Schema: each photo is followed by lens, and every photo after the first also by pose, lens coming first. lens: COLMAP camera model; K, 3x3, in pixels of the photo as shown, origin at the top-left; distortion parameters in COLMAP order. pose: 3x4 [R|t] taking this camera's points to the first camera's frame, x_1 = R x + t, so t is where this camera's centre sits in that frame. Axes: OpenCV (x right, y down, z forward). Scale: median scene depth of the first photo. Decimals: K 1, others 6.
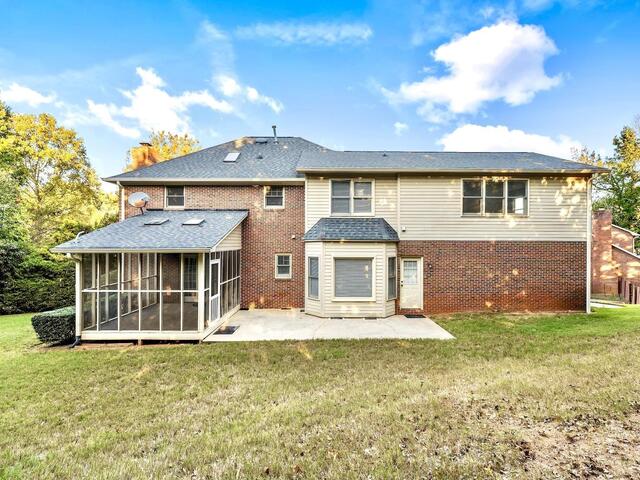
lens RADIAL K [[285.7, 0, 320.4], [0, 285.7, 241.3], [0, 0, 1]] dist [0.000304, -0.000053]
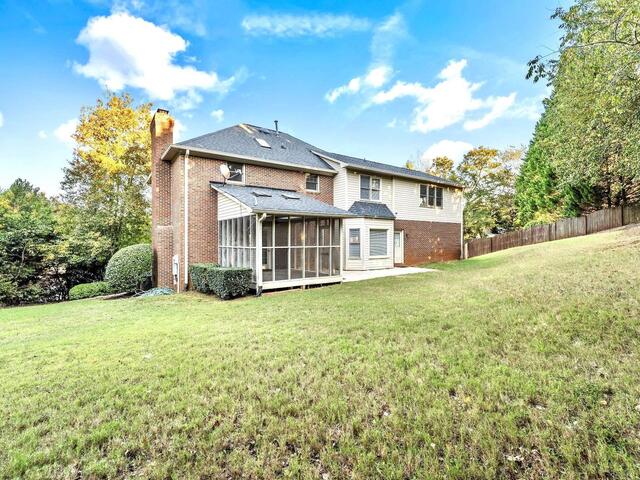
lens RADIAL K [[285.7, 0, 317.9], [0, 285.7, 238.0], [0, 0, 1]] dist [0.000304, -0.000053]
pose [[0.830229, -0.002361, 0.557417, -0.929266], [0.006015, 0.999971, -0.004722, 0.103622], [-0.557390, 0.007273, 0.830219, -0.056878]]
